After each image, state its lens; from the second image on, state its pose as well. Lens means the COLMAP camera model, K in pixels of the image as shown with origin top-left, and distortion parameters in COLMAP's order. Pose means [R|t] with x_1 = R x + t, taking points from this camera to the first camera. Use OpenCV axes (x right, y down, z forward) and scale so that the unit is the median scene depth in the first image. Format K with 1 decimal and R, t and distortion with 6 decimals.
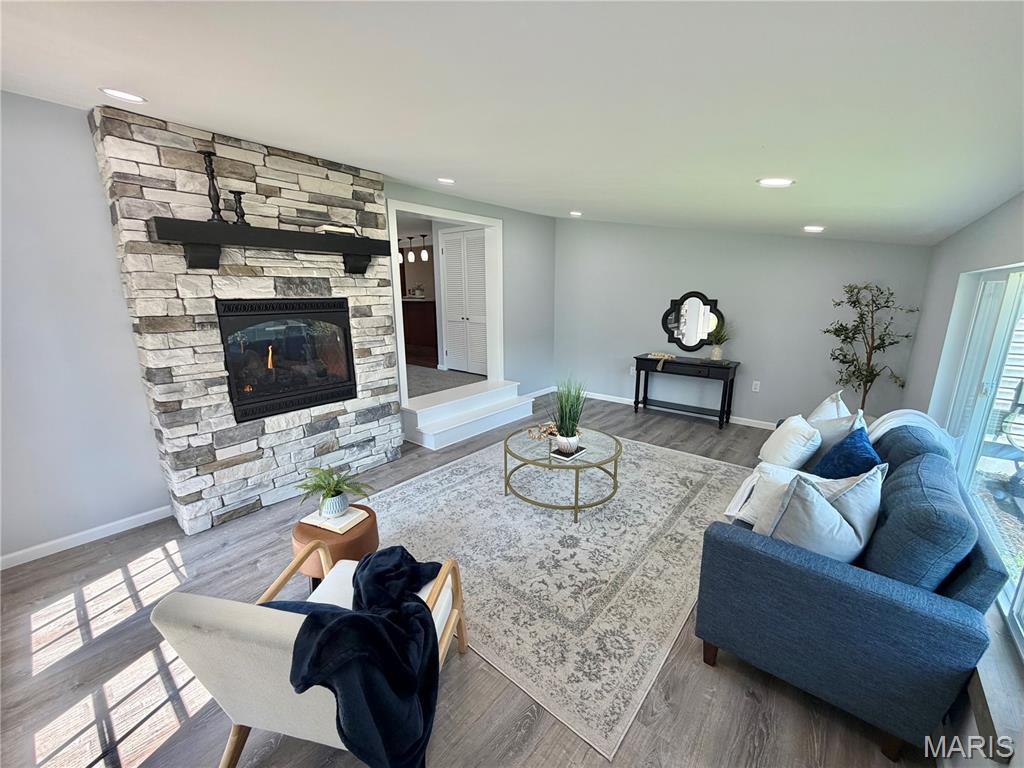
lens RADIAL K [[408.6, 0, 510.9], [0, 408.6, 385.1], [0, 0, 1]] dist [0.002710, 0.000158]
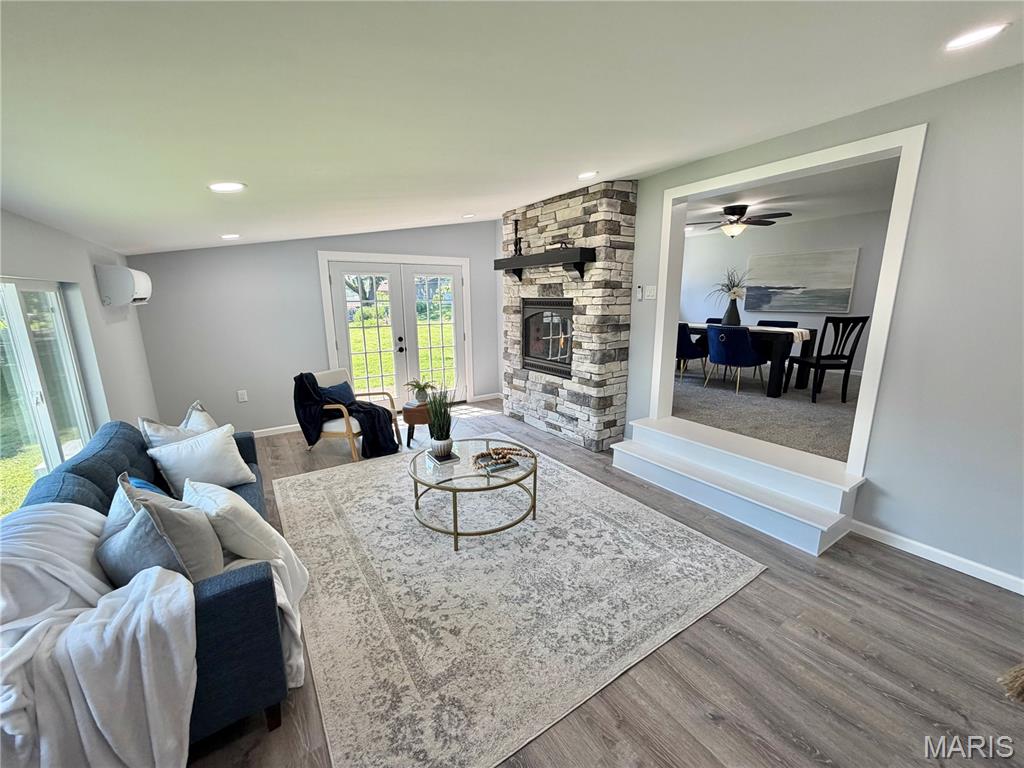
lens RADIAL K [[408.6, 0, 509.8], [0, 408.6, 386.2], [0, 0, 1]] dist [0.002710, 0.000158]
pose [[-0.280914, 0.215869, -0.935141, 0.907961], [-0.202904, 0.938993, 0.277710, -0.280630], [0.938039, 0.267756, -0.219976, 1.216734]]
